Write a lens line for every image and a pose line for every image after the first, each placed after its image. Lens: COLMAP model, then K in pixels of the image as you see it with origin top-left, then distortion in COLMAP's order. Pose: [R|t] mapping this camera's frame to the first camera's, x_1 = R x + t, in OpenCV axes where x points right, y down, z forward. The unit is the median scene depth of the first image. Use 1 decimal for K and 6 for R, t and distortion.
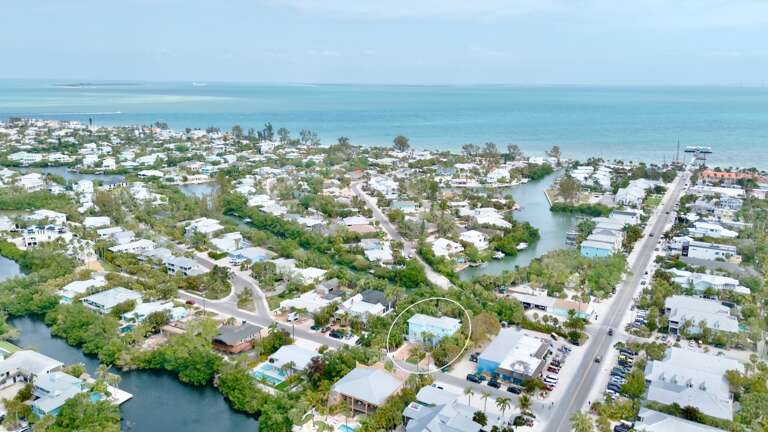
lens RADIAL K [[559.9, 0, 384.0], [0, 559.9, 216.0], [0, 0, 1]] dist [0.102444, -0.097695]
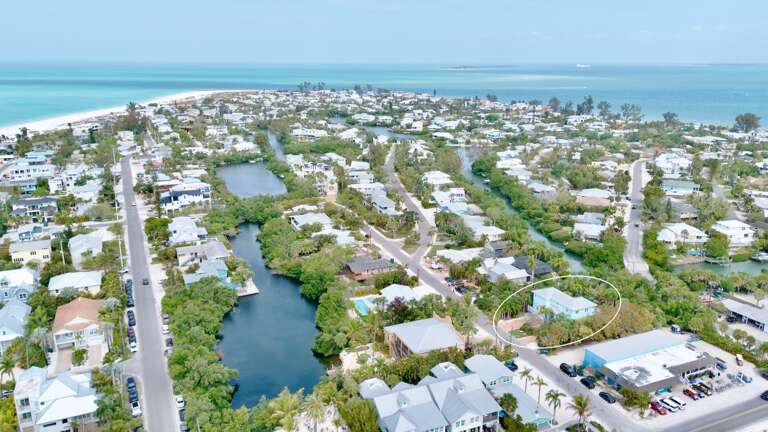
lens RADIAL K [[559.9, 0, 384.0], [0, 559.9, 216.0], [0, 0, 1]] dist [0.102444, -0.097695]
pose [[0.824169, 0.147215, -0.546875, 0.250435], [-0.128856, 0.989042, 0.072050, 0.033663], [0.551490, 0.011086, 0.834108, 0.129604]]
